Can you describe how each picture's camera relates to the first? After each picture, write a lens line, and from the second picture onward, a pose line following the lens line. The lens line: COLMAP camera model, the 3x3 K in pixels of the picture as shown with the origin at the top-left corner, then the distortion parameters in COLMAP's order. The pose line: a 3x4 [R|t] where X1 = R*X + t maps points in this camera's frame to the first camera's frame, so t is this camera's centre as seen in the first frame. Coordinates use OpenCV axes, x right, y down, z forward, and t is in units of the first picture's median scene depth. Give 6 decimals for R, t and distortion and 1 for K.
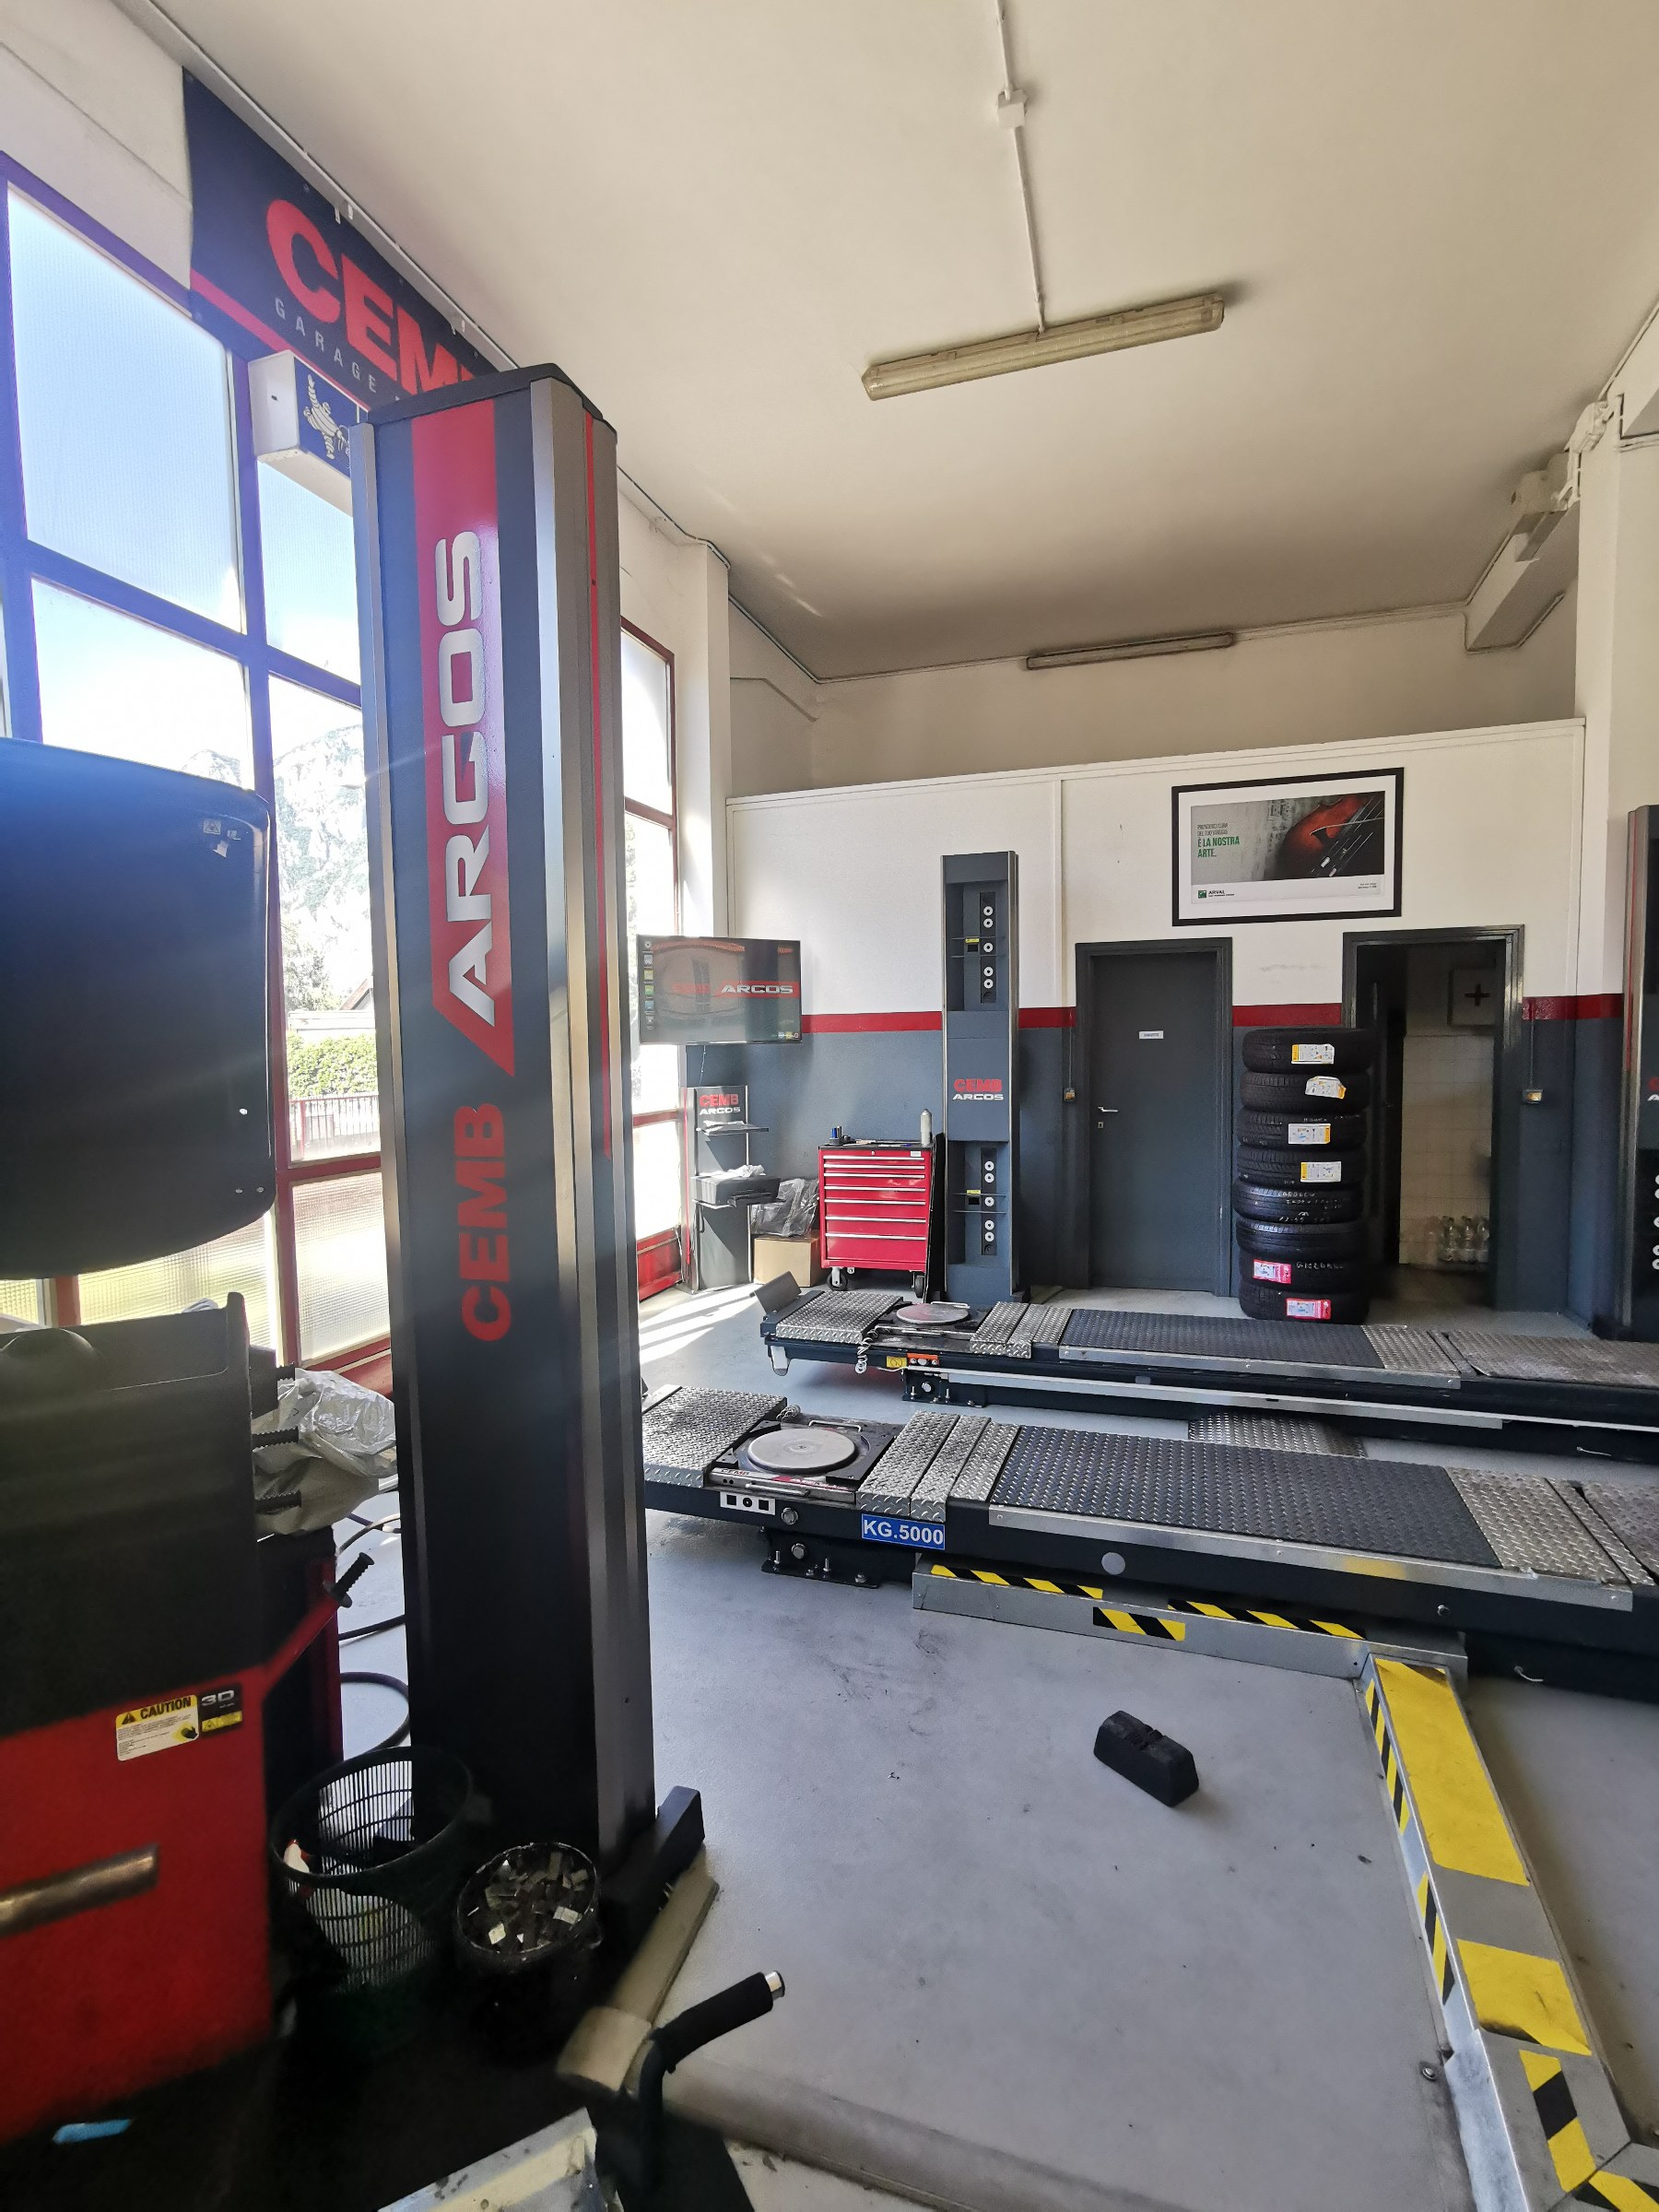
lens RADIAL K [[1069.4, 0, 840.2], [0, 1069.4, 1108.2], [0, 0, 1]] dist [-0.005939, 0.014040]
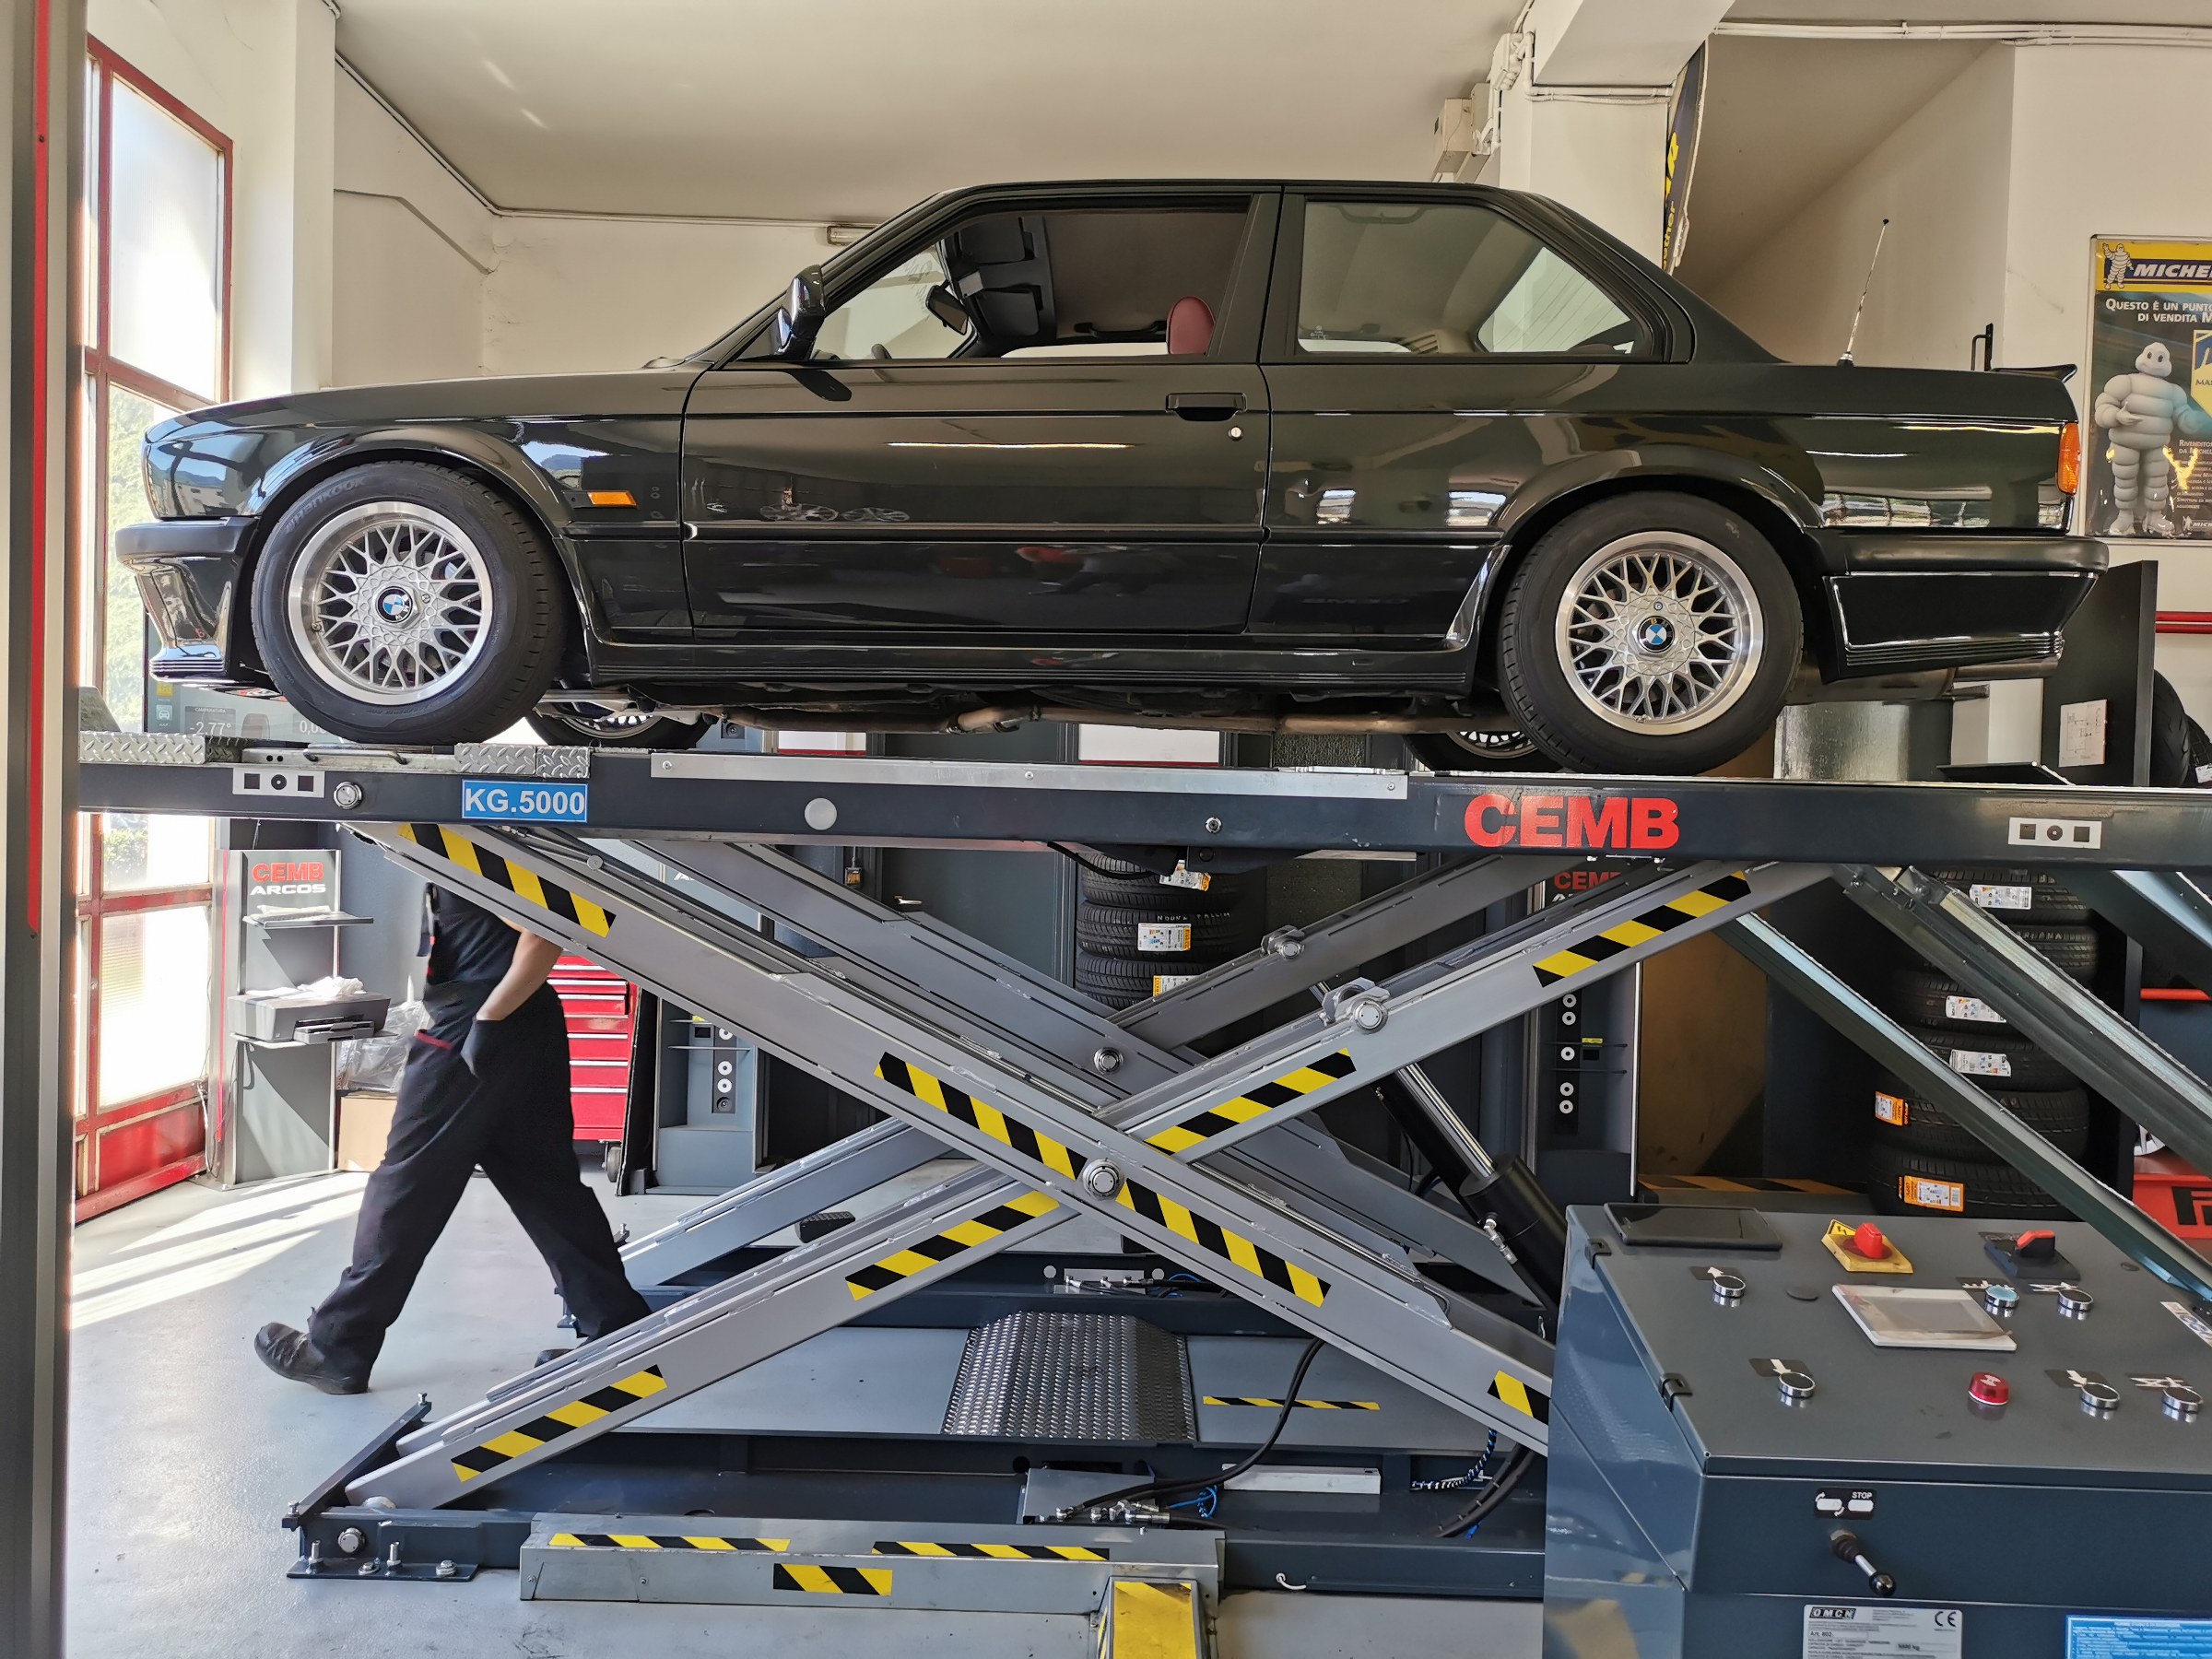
lens RADIAL K [[1703.8, 0, 1108.5], [0, 1703.8, 838.0], [0, 0, 1]] dist [0.046759, -0.023155]
pose [[0.950599, 0.032296, 0.308738, 0.033285], [-0.020538, 0.998937, -0.041258, 0.004436], [-0.309743, 0.032879, 0.950252, -0.099312]]
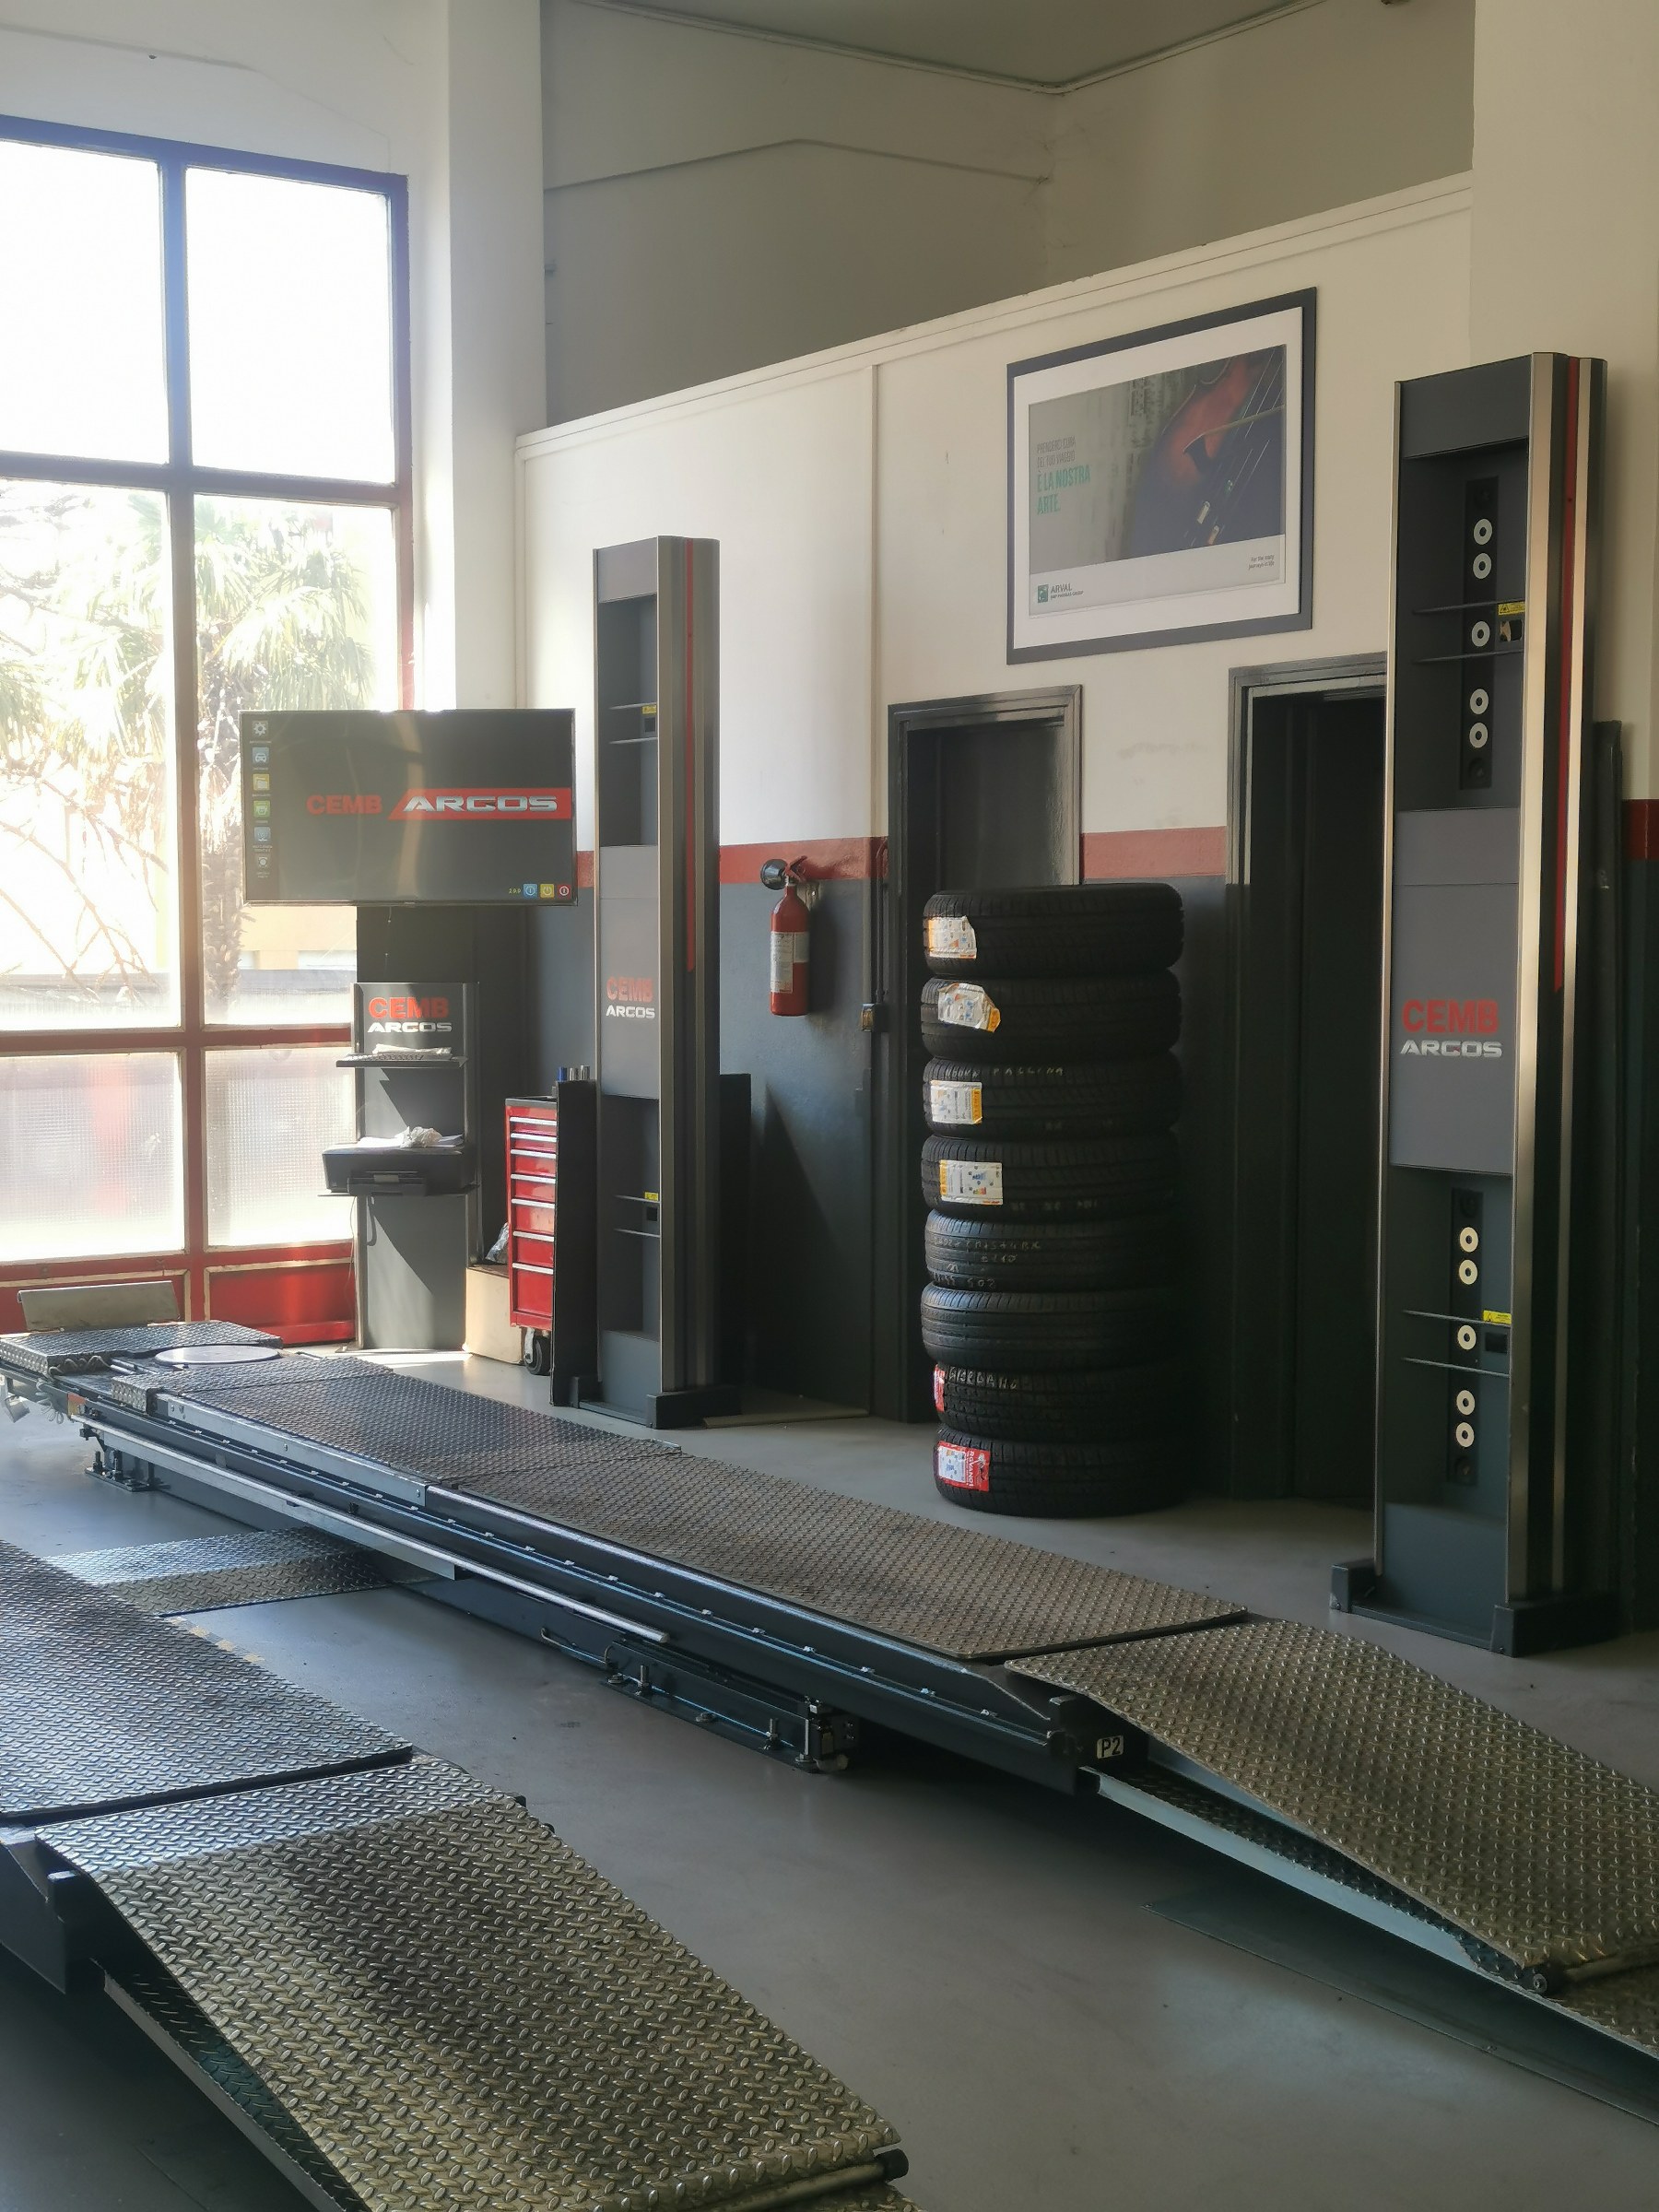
lens RADIAL K [[3088.9, 0, 915.3], [0, 3088.9, 1197.8], [0, 0, 1]] dist [0.043157, 0.000000]
pose [[0.794334, 0.068386, -0.603620, 1.157896], [-0.048982, 0.997618, 0.048565, -0.000023], [0.605504, -0.009010, 0.795791, -0.113964]]
